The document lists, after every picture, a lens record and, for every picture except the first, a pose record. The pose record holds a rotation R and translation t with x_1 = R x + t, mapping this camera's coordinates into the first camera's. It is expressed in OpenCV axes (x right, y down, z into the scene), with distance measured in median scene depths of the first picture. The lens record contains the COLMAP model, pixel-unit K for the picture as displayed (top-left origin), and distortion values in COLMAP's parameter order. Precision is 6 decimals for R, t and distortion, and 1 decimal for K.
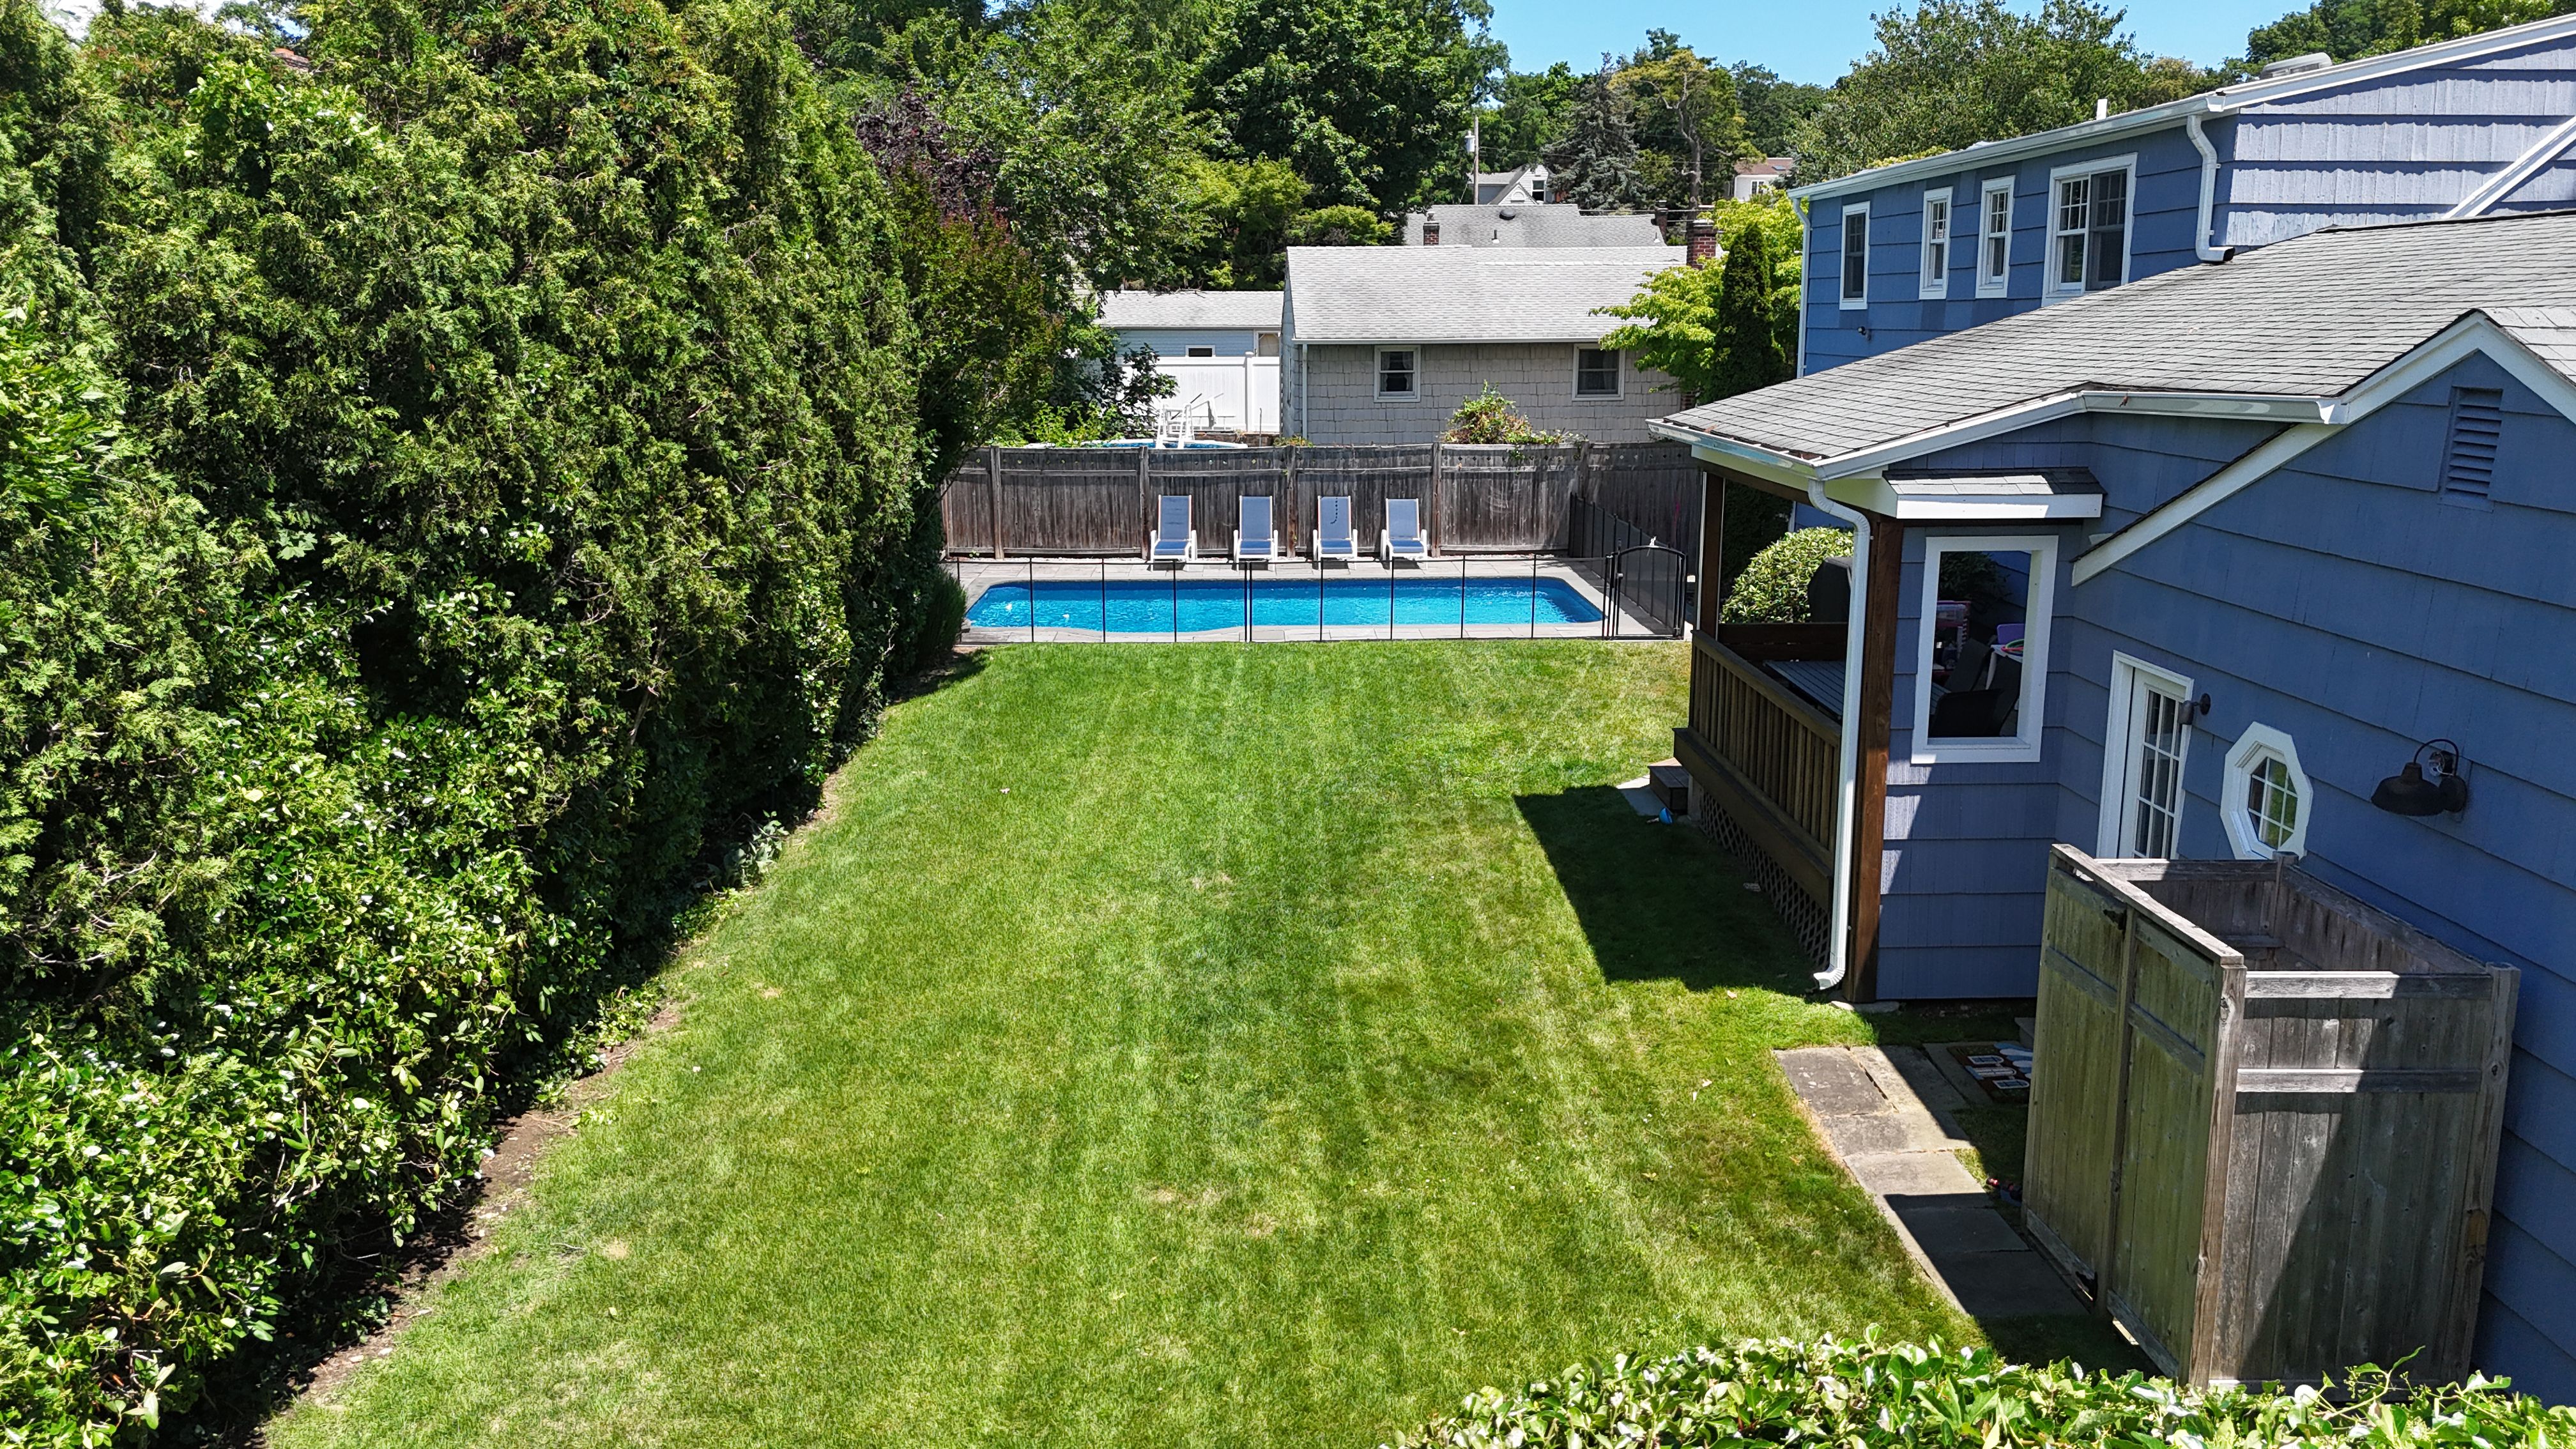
lens RADIAL K [[1934.1, 0, 1287.9], [0, 1934.1, 729.8], [0, 0, 1]] dist [0.057007, -0.020684]
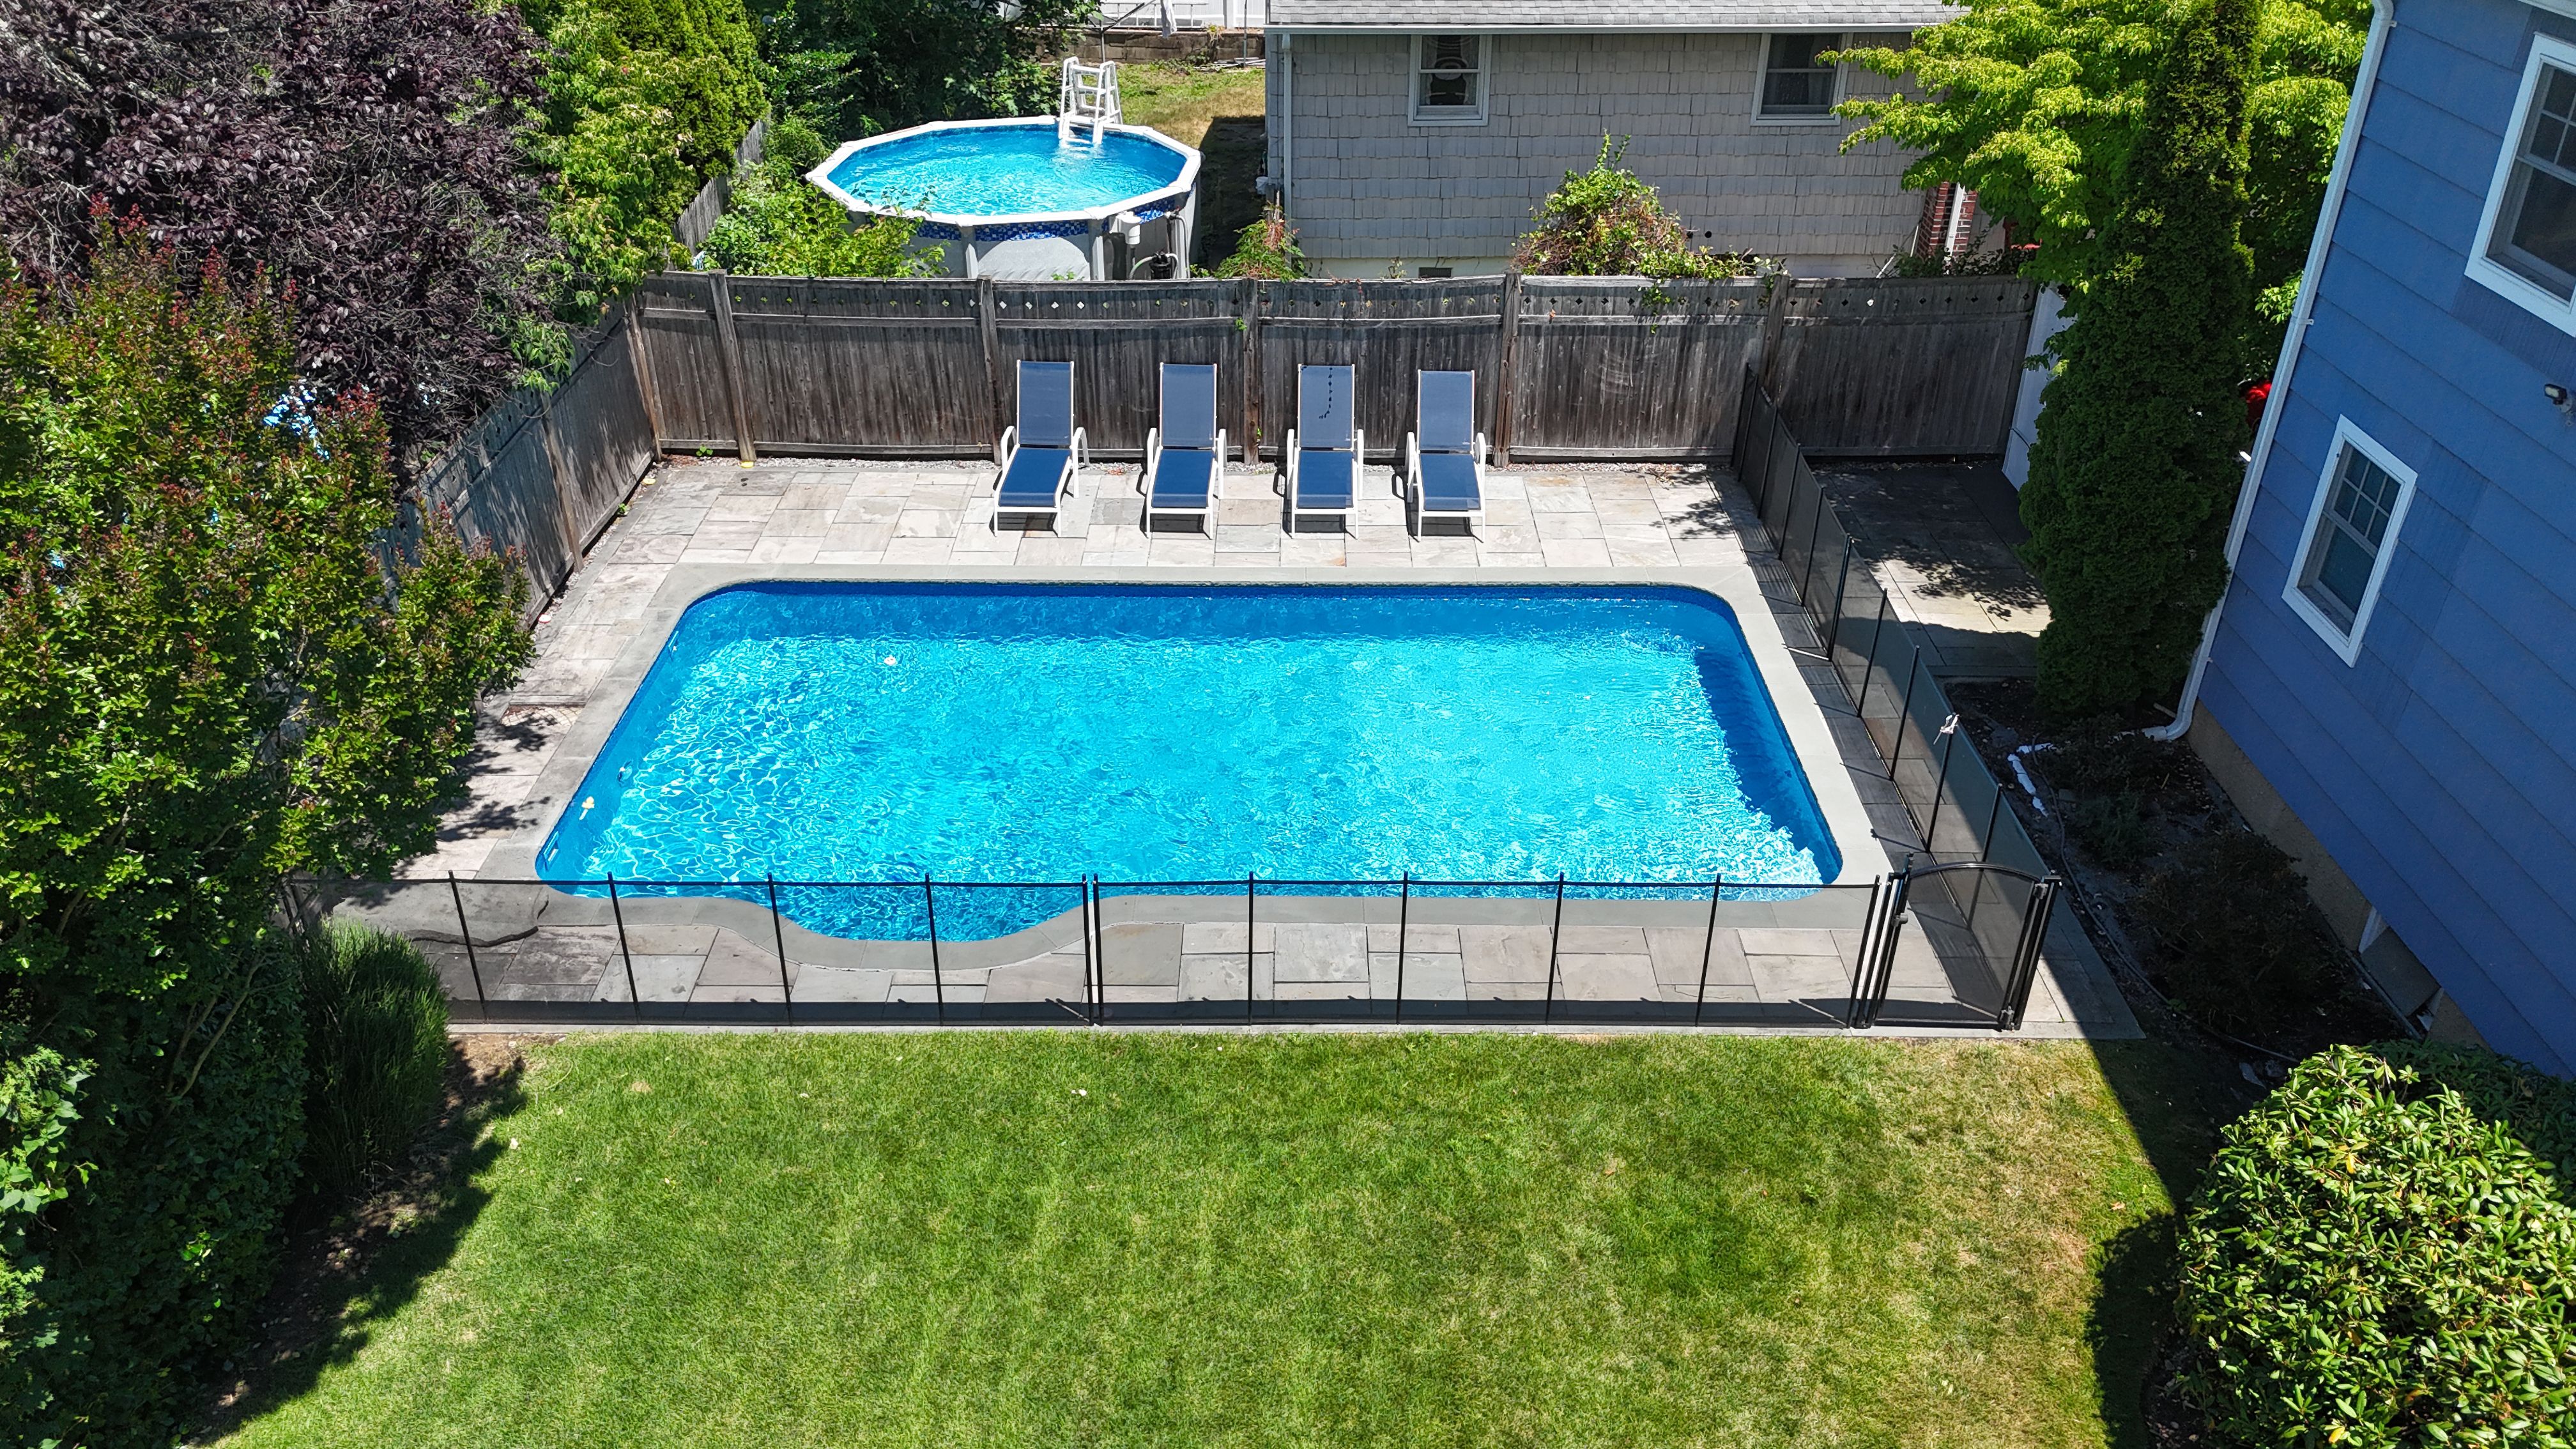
lens RADIAL K [[1934.1, 0, 1288.5], [0, 1934.1, 716.3], [0, 0, 1]] dist [0.057007, -0.020684]
pose [[0.999663, 0.019059, -0.017631, 0.024751], [-0.012504, 0.948535, 0.316426, -0.202692], [0.022754, -0.316099, 0.948453, 0.429297]]
